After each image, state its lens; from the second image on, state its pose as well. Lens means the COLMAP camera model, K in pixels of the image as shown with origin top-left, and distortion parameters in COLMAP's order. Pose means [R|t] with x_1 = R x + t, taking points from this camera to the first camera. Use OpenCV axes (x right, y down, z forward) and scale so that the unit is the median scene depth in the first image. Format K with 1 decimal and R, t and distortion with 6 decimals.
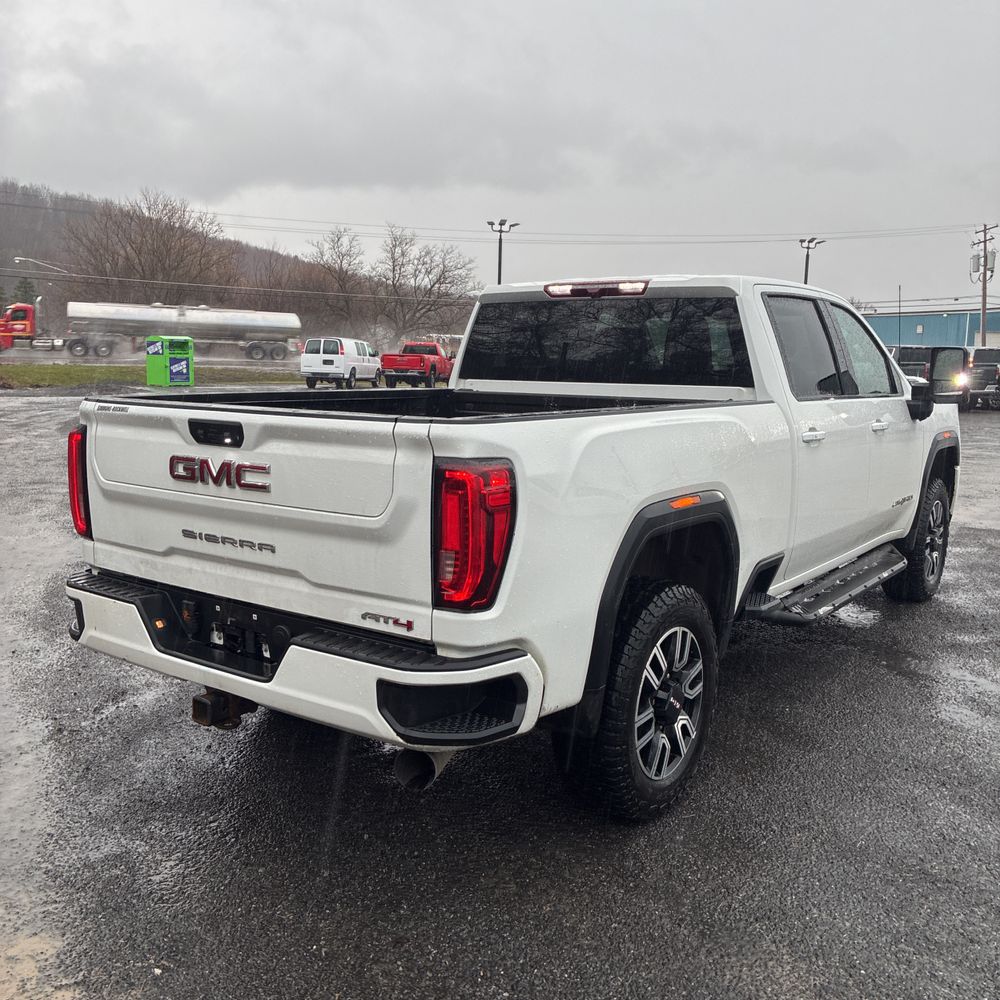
lens RADIAL K [[1004.1, 0, 478.6], [0, 1004.1, 488.3], [0, 0, 1]] dist [0.034973, -0.046021]
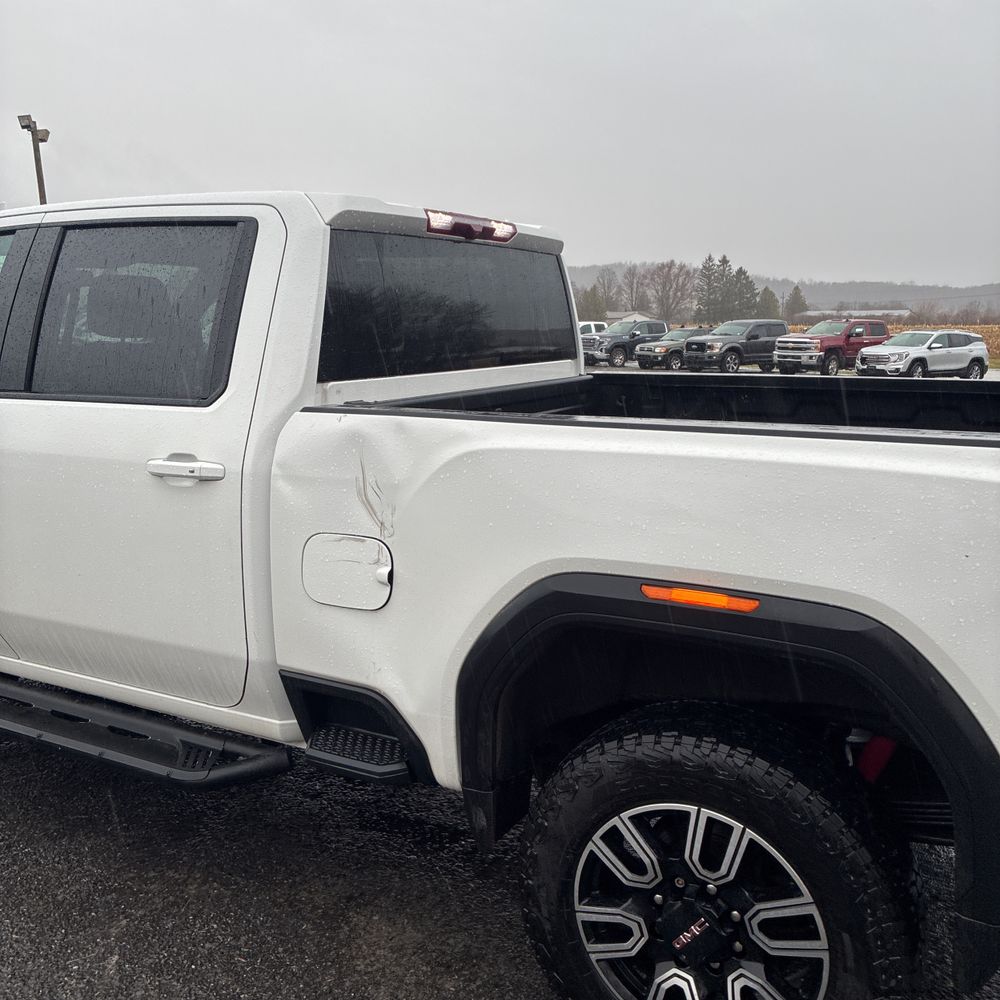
lens RADIAL K [[1002.2, 0, 500.0], [0, 1002.2, 500.0], [0, 0, 1]] dist [0.034738, -0.030336]
pose [[-0.126302, -0.192853, 0.973065, -0.831209], [0.130800, 0.969118, 0.209049, -0.236400], [-0.983331, 0.153680, -0.097176, 1.590654]]
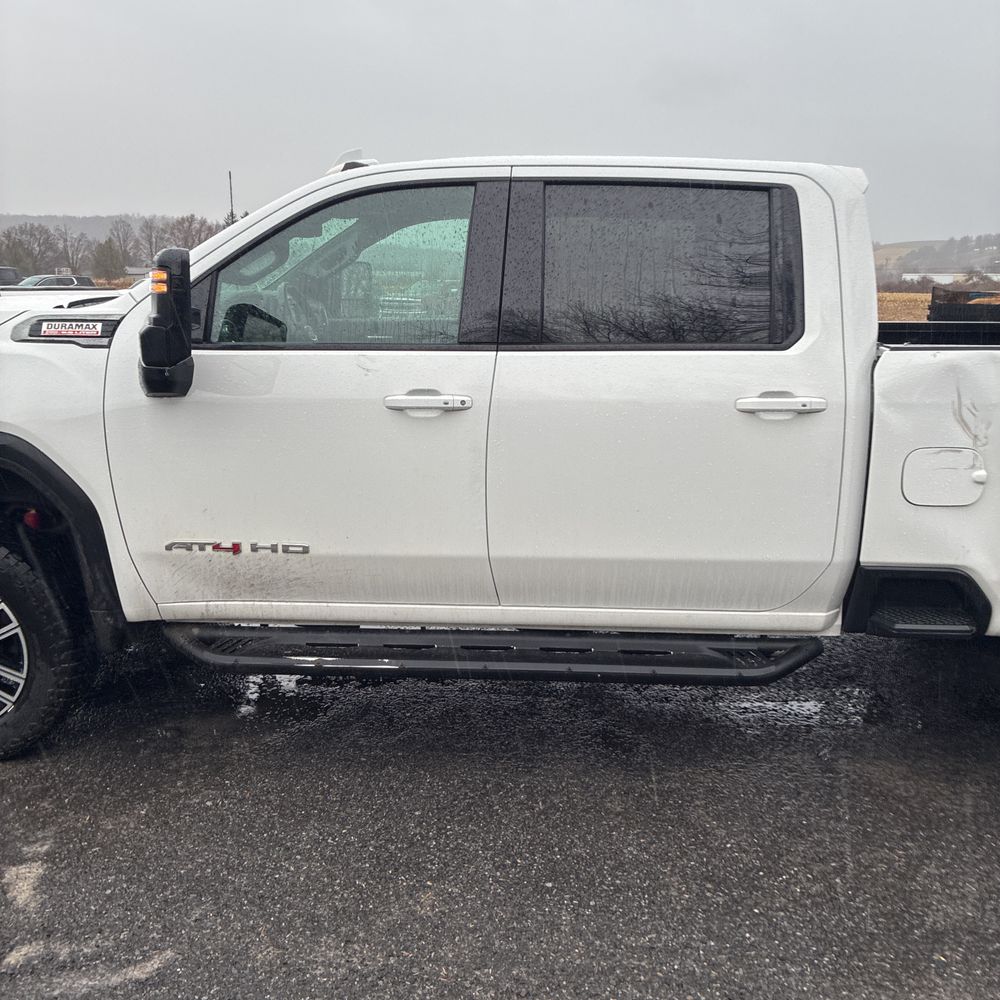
lens RADIAL K [[1002.2, 0, 500.0], [0, 1002.2, 500.0], [0, 0, 1]] dist [0.034738, -0.030336]
pose [[-0.560316, -0.199947, 0.803783, -0.633052], [0.089834, 0.950031, 0.298950, -0.340619], [-0.823393, 0.239713, -0.514356, 2.455631]]
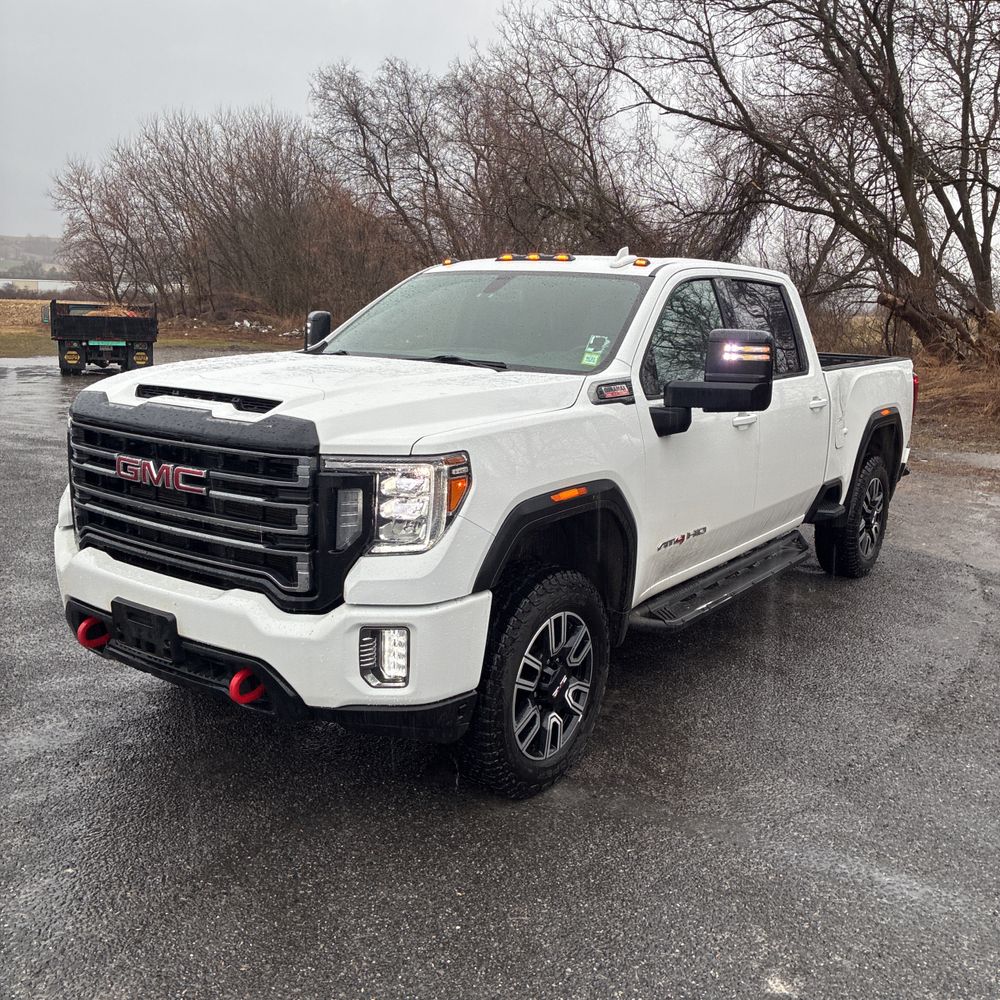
lens RADIAL K [[1004.1, 0, 478.6], [0, 1004.1, 488.3], [0, 0, 1]] dist [0.034973, -0.046021]
pose [[-0.999163, -0.039641, -0.010078, 0.565324], [-0.040804, 0.948926, 0.312849, -0.502251], [-0.002838, 0.312998, -0.949749, 3.431477]]
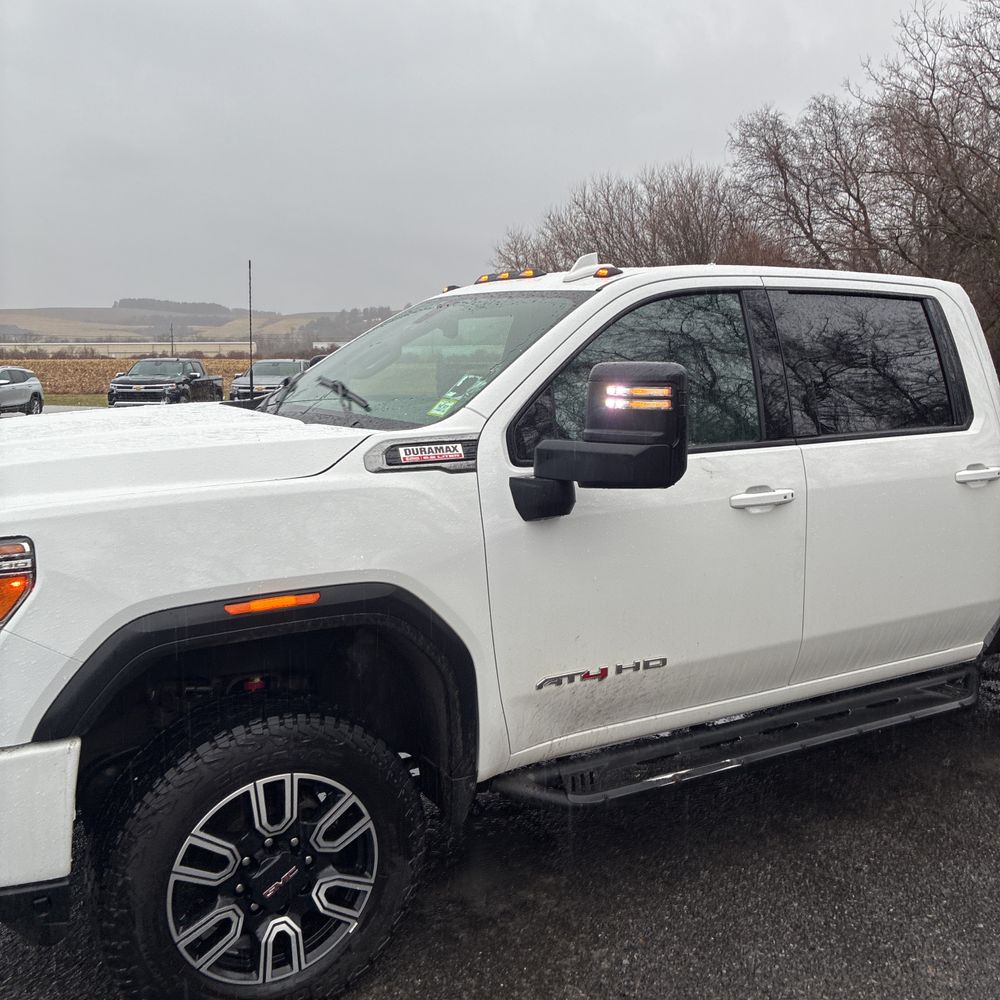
lens RADIAL K [[1004.1, 0, 478.6], [0, 1004.1, 488.3], [0, 0, 1]] dist [0.034973, -0.046021]
pose [[-0.908888, -0.069015, 0.411290, 0.019685], [0.045309, 0.964033, 0.261892, -0.431049], [-0.414572, 0.256666, -0.873071, 2.968352]]
